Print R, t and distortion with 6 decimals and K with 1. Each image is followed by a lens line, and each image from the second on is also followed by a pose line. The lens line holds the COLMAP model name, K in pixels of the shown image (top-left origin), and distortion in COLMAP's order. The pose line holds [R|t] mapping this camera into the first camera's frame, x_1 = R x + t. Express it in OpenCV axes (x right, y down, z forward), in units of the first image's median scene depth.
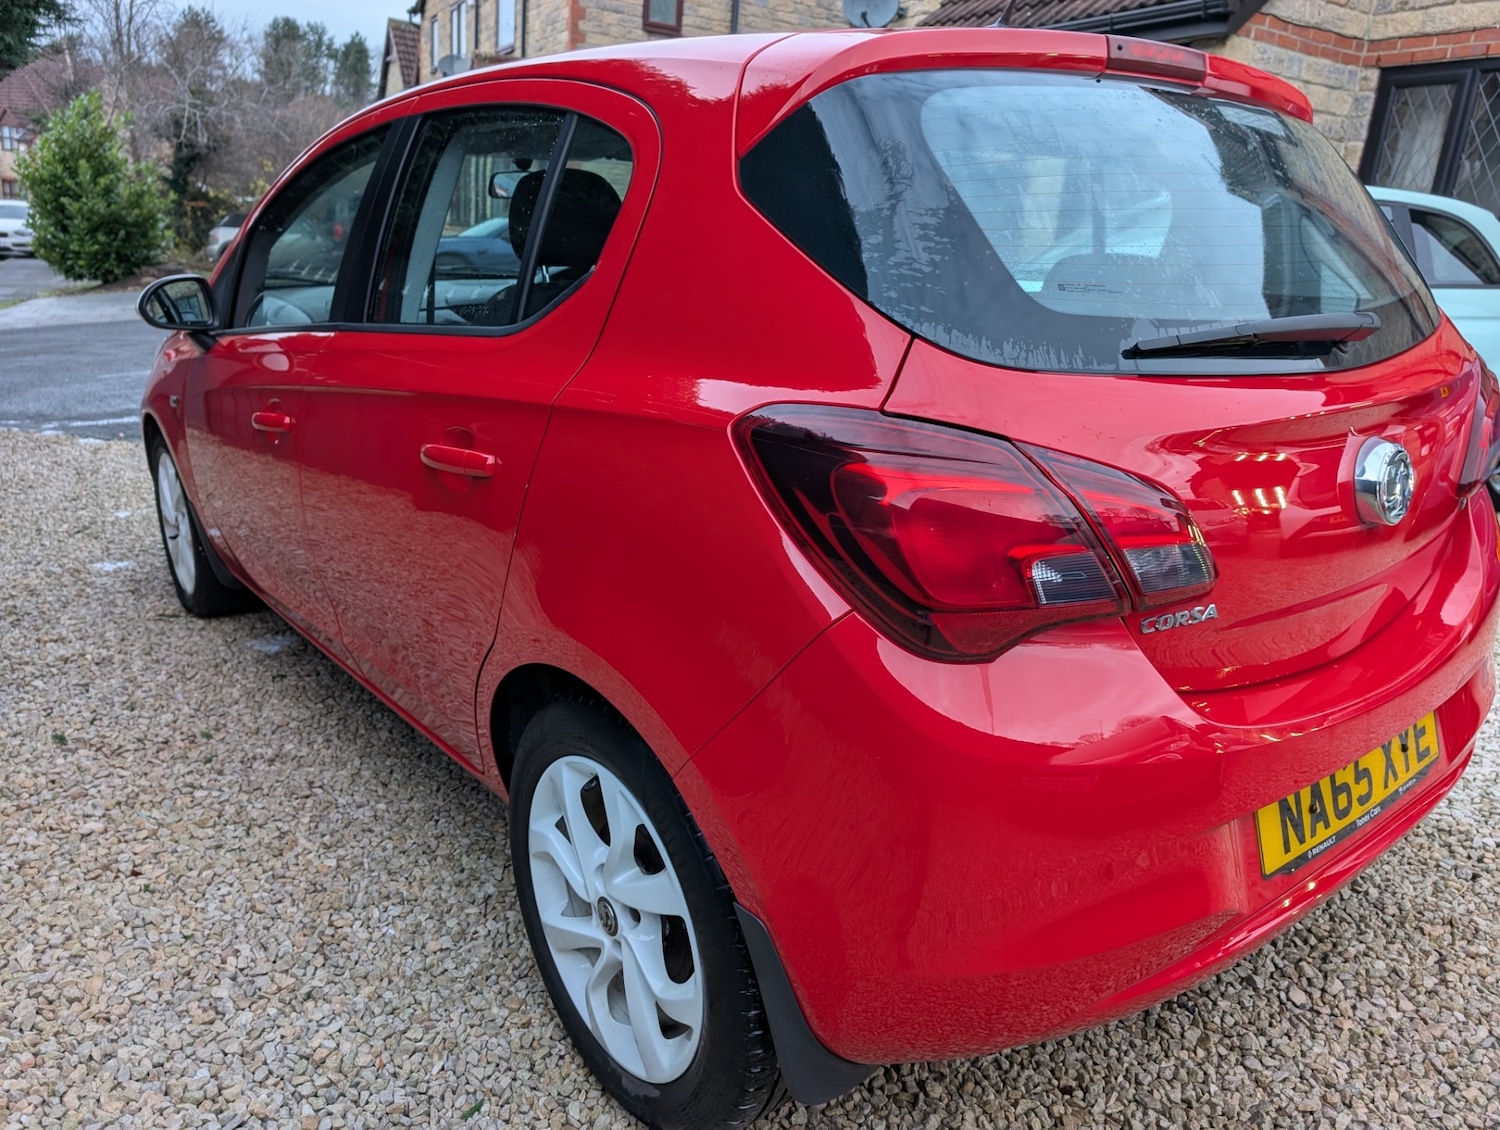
lens RADIAL K [[1085.0, 0, 755.0], [0, 1085.0, 560.9], [0, 0, 1]] dist [0.028168, -0.021777]
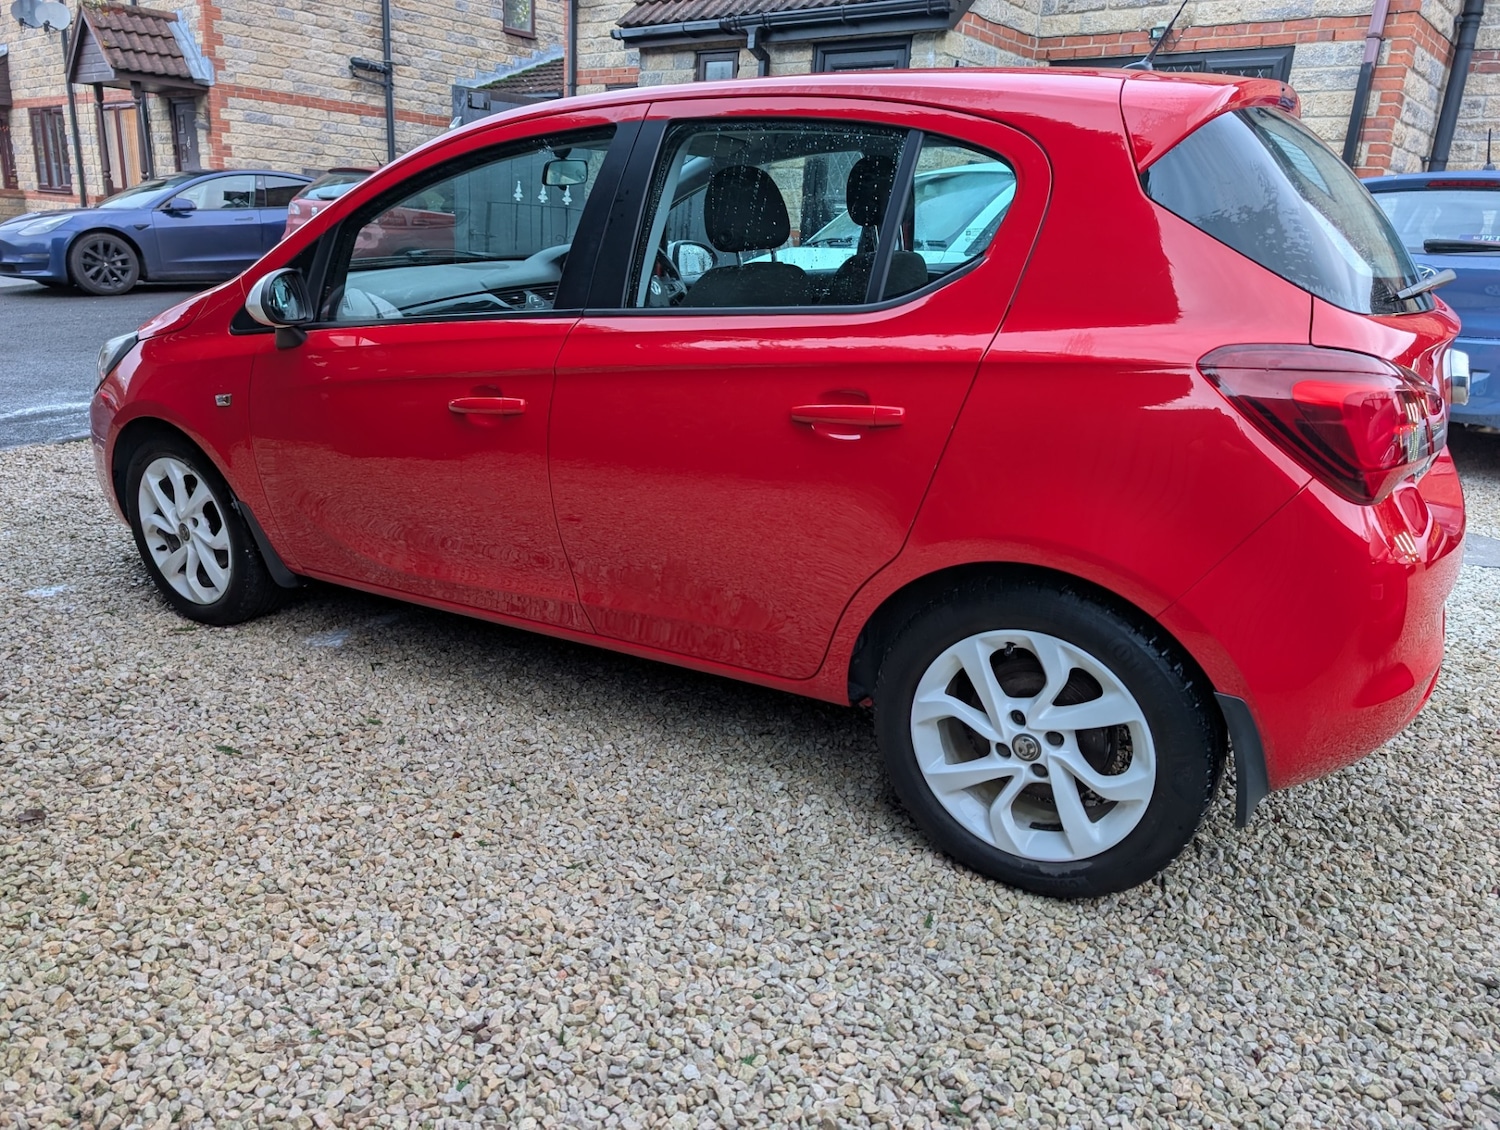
lens RADIAL K [[1085.0, 0, 761.8], [0, 1085.0, 557.4], [0, 0, 1]] dist [0.028168, -0.021777]
pose [[0.937977, -0.119381, 0.325496, -0.677859], [0.110597, 0.992826, 0.045430, 0.001029], [-0.328585, -0.006614, 0.944451, -0.112602]]
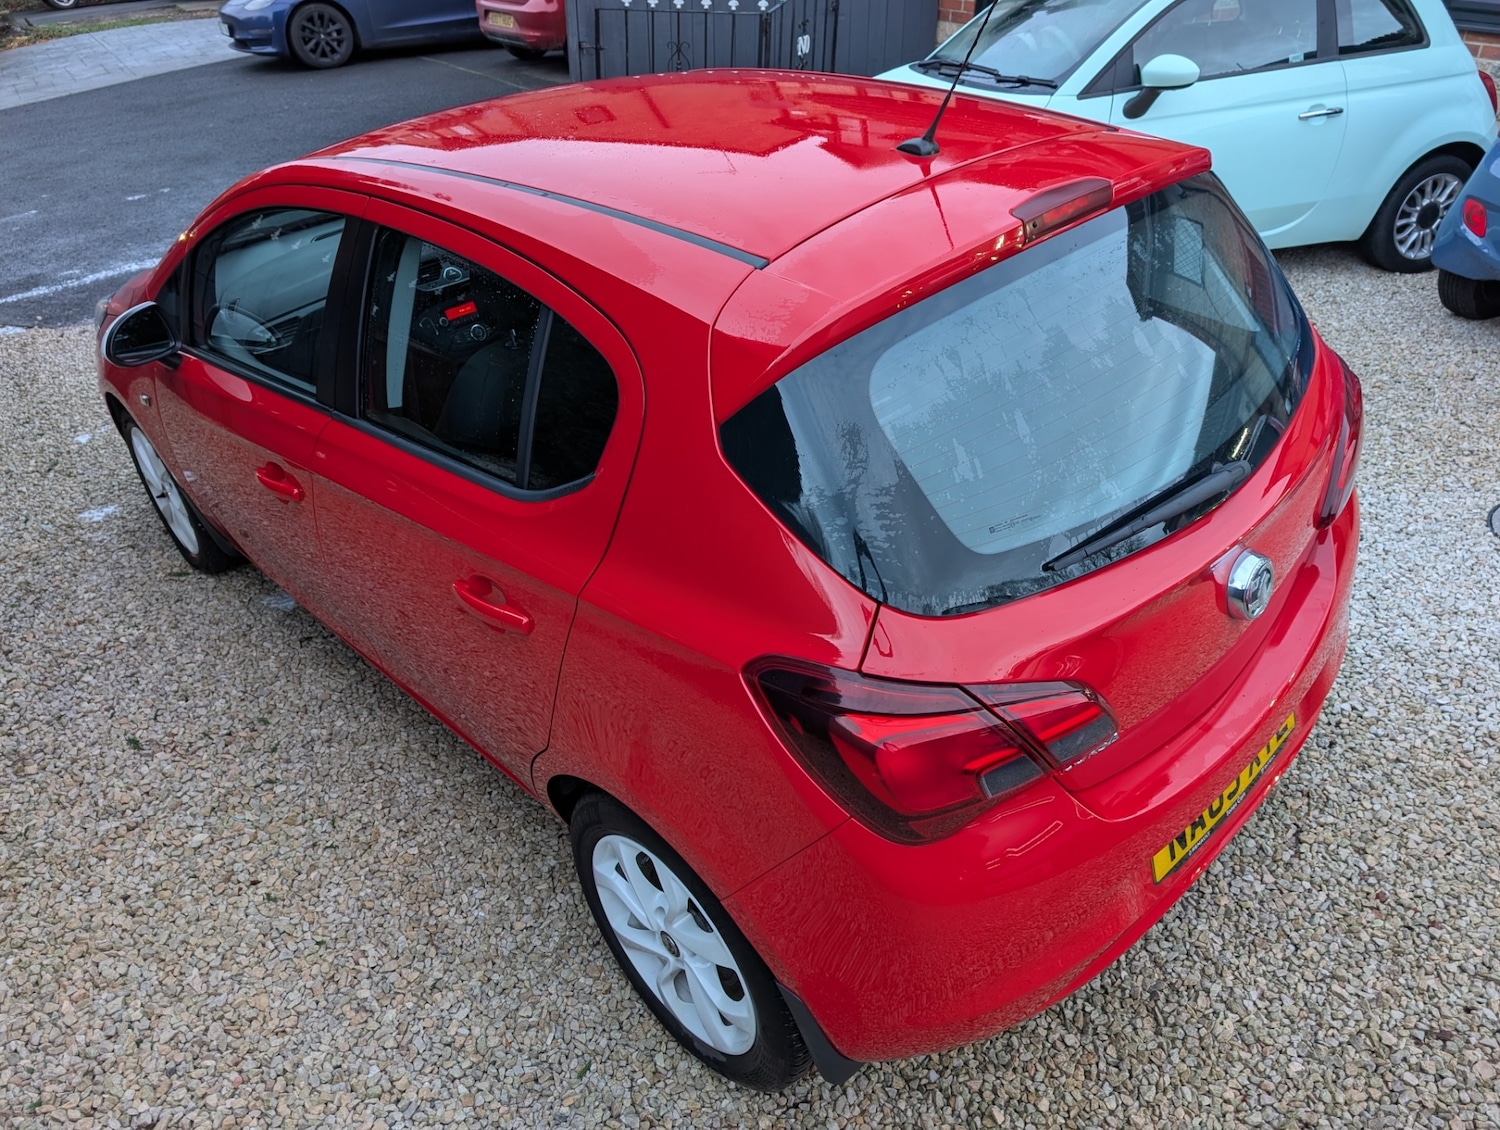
lens RADIAL K [[1085.0, 0, 764.6], [0, 1085.0, 554.5], [0, 0, 1]] dist [0.028168, -0.021777]
pose [[0.992698, -0.112355, 0.043888, -0.021733], [0.096282, 0.957244, 0.272790, -0.378299], [-0.072661, -0.266573, 0.961072, -0.115892]]
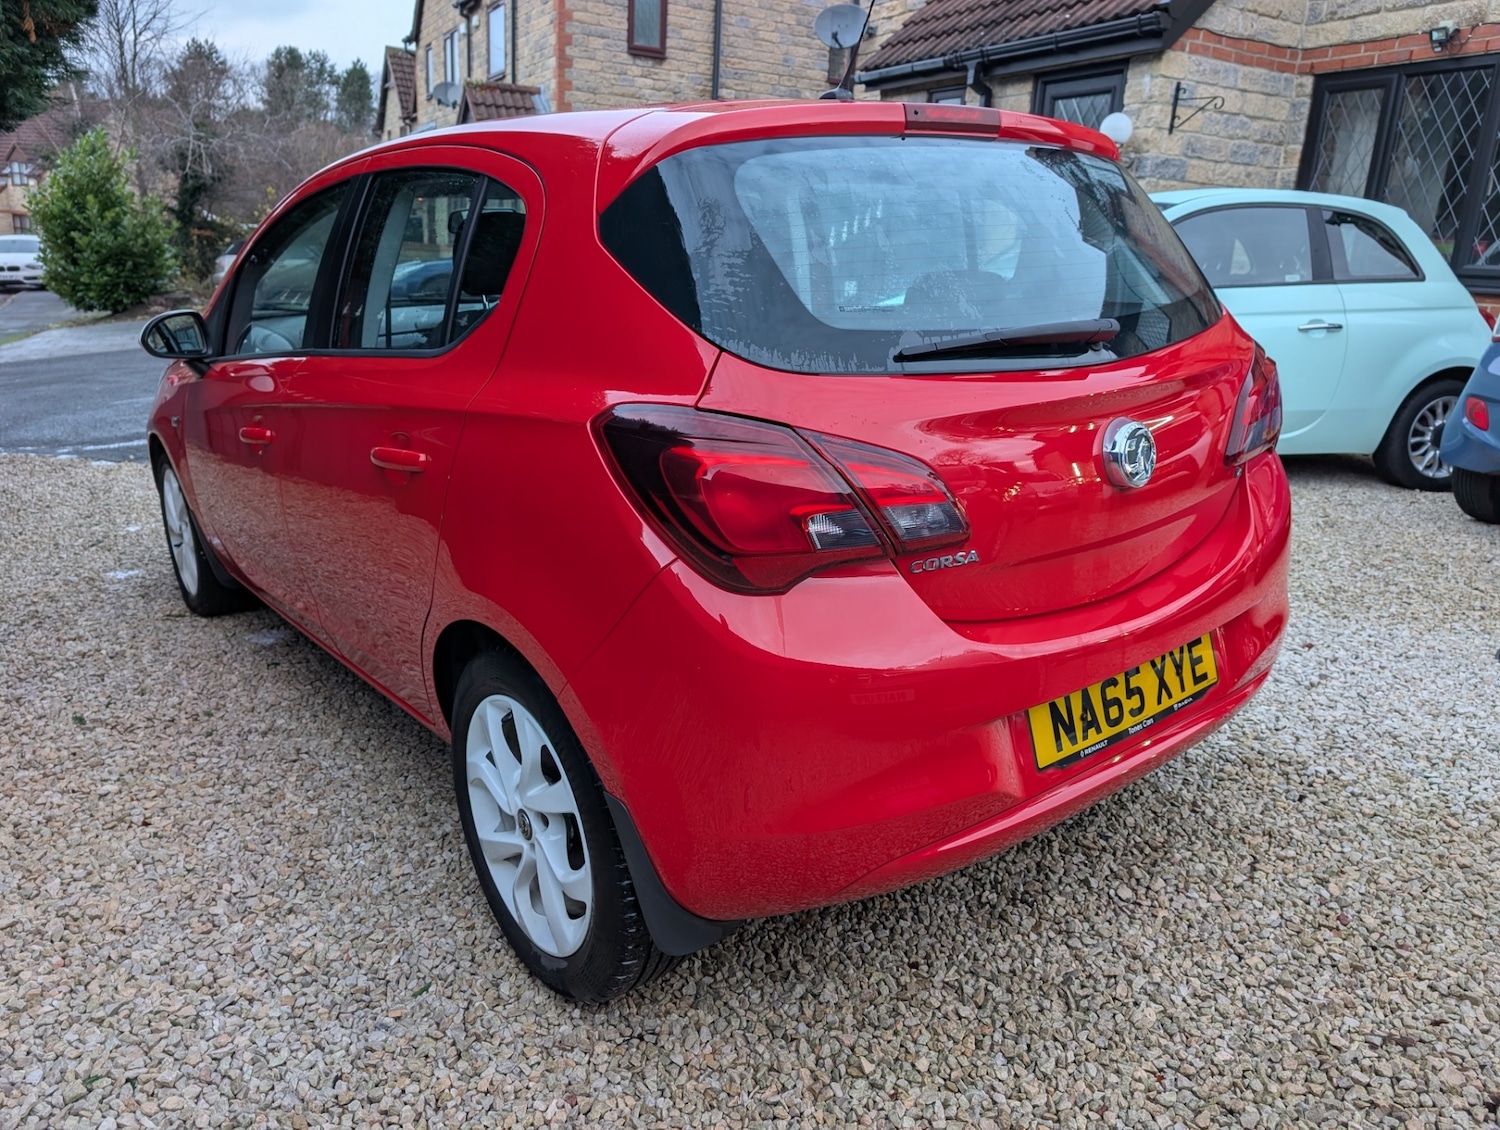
lens RADIAL K [[1085.0, 0, 756.0], [0, 1085.0, 549.6], [0, 0, 1]] dist [0.028168, -0.021777]
pose [[0.999549, -0.028607, -0.009134, 0.117385], [0.028443, 0.999441, -0.017590, 0.035970], [0.009632, 0.017322, 0.999804, -0.187876]]
